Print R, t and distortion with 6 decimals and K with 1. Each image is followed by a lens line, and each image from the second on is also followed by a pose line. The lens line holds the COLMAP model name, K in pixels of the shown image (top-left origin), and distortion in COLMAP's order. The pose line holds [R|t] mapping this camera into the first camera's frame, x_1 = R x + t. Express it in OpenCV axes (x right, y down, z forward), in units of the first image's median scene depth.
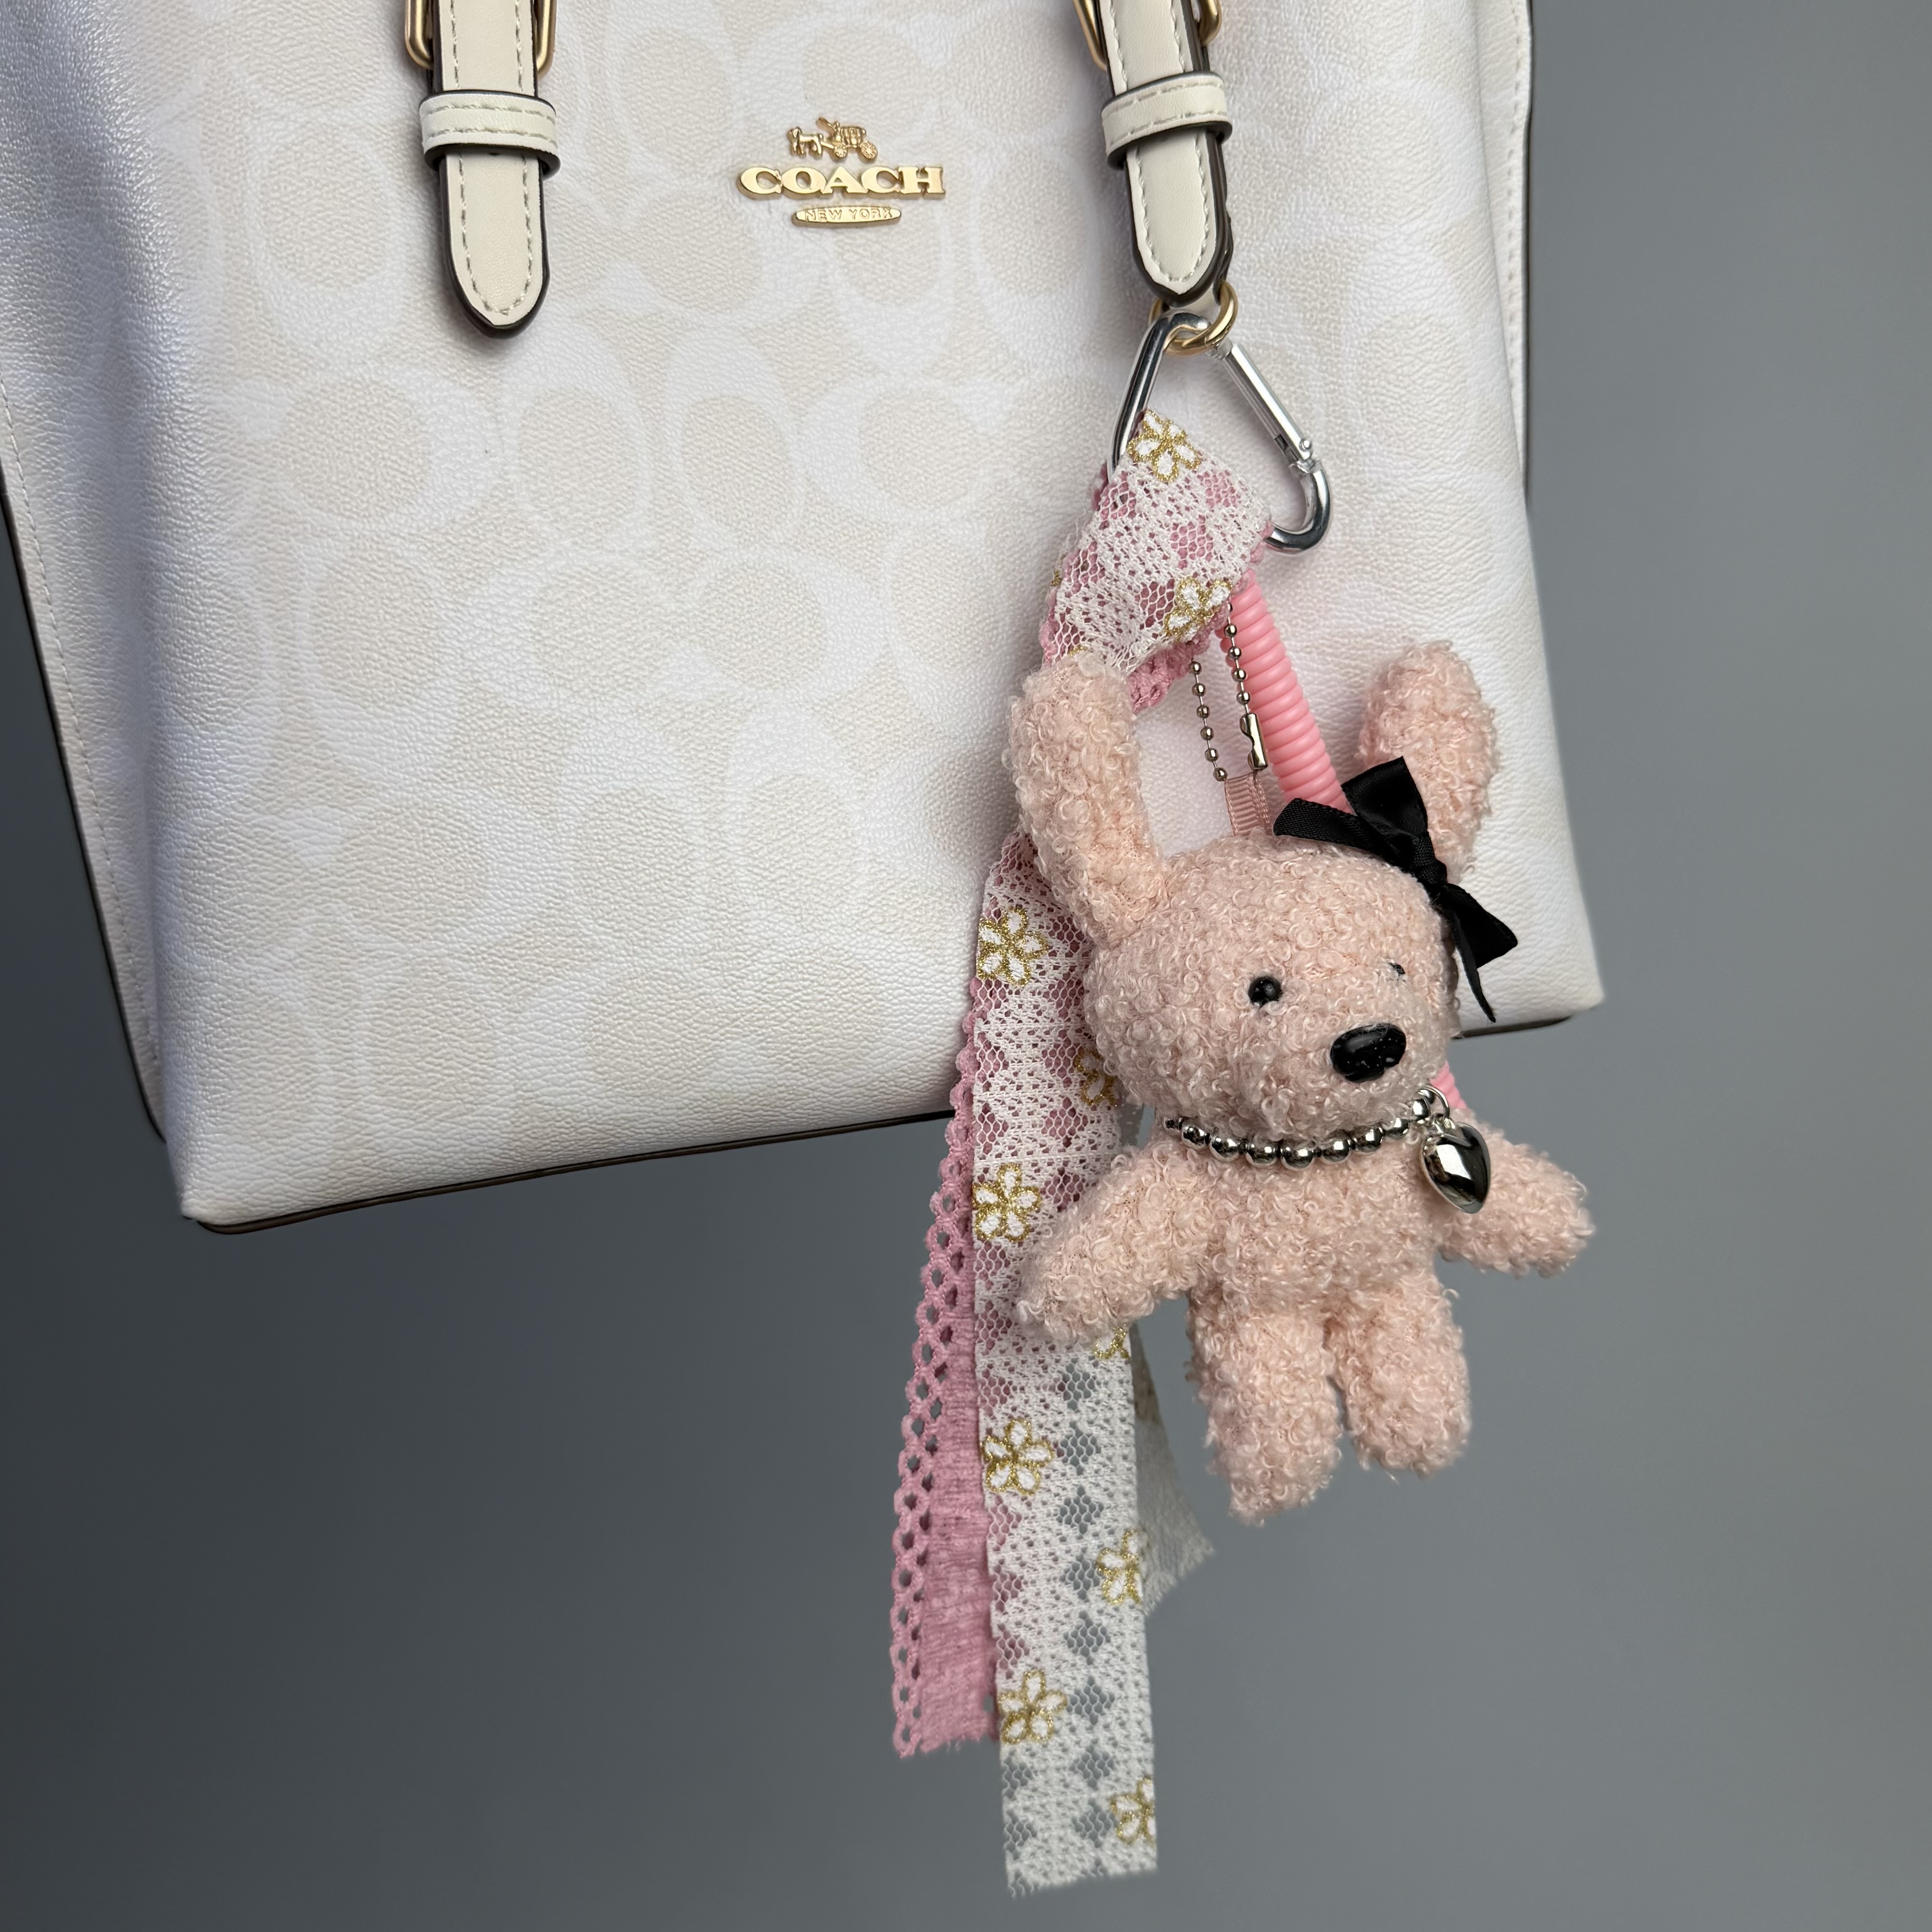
lens RADIAL K [[2002.6, 0, 962.7], [0, 2002.6, 938.3], [0, 0, 1]] dist [0.136334, -0.479464]
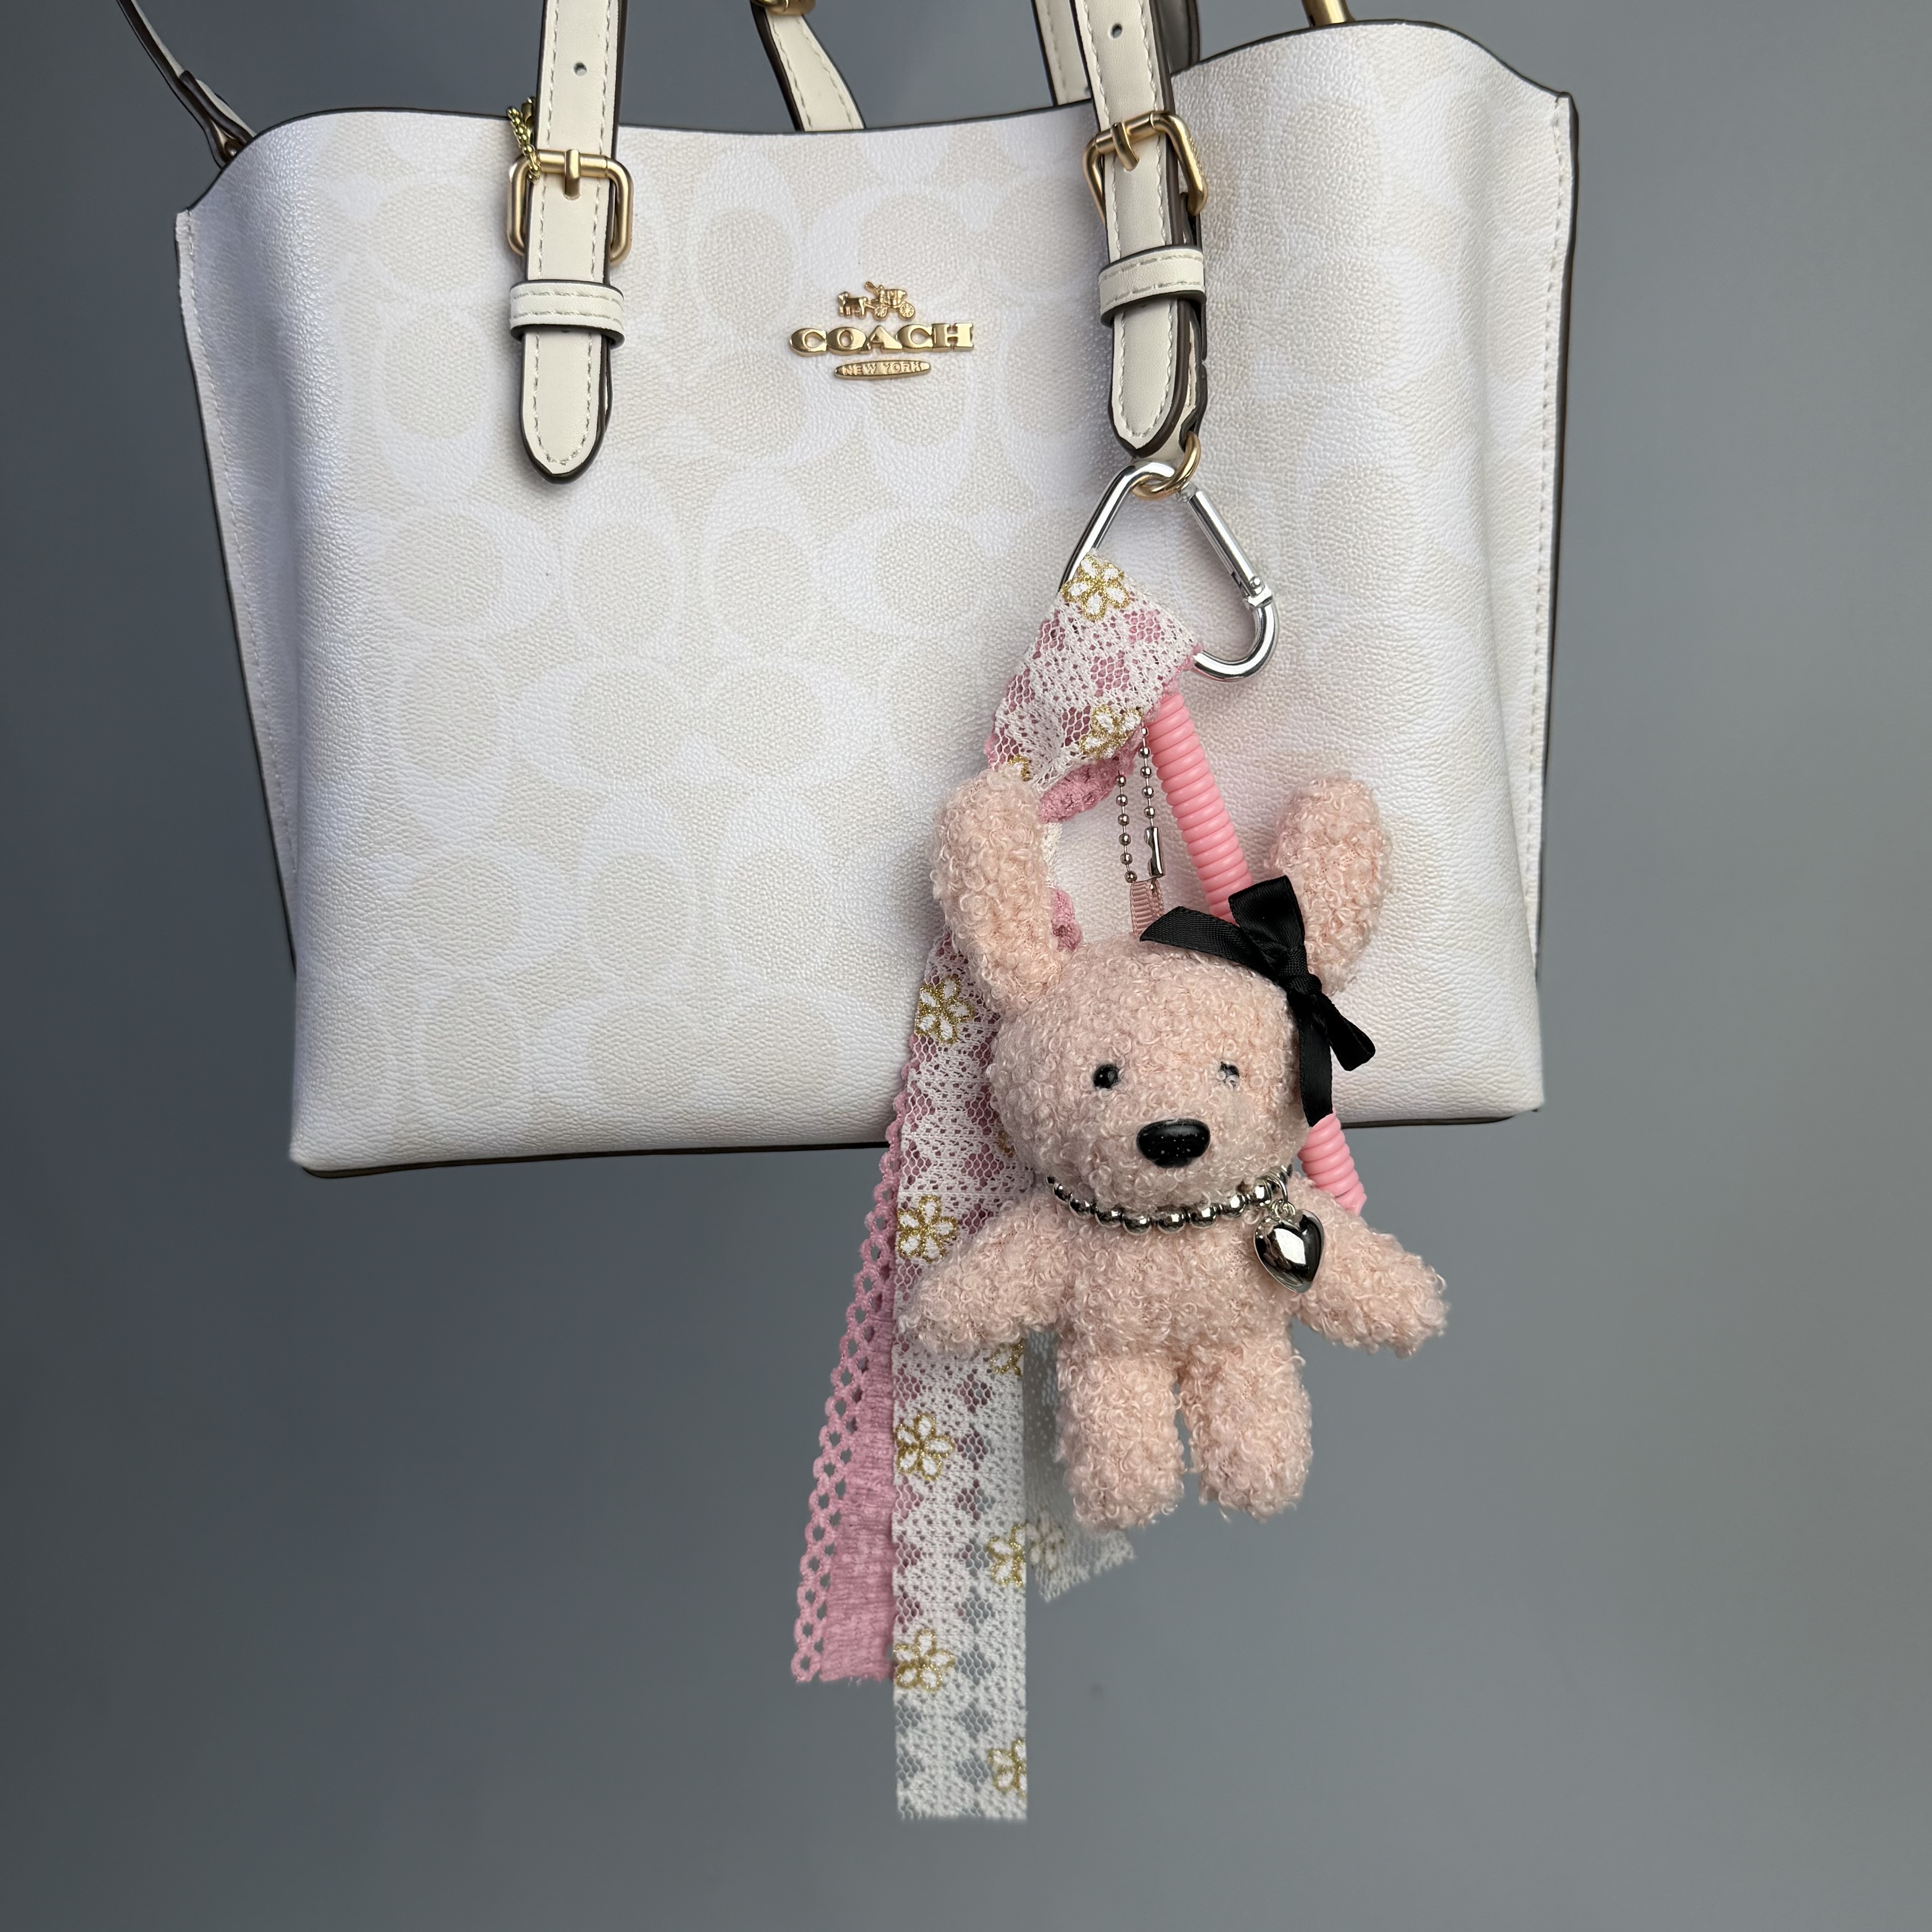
lens RADIAL K [[1956.8, 0, 915.8], [0, 1956.8, 922.3], [0, 0, 1]] dist [0.137264, -0.491678]
pose [[0.960877, 0.082429, -0.264426, 0.303164], [-0.077673, 0.996574, 0.028411, -0.077162], [0.265862, -0.006761, 0.963988, -0.097246]]
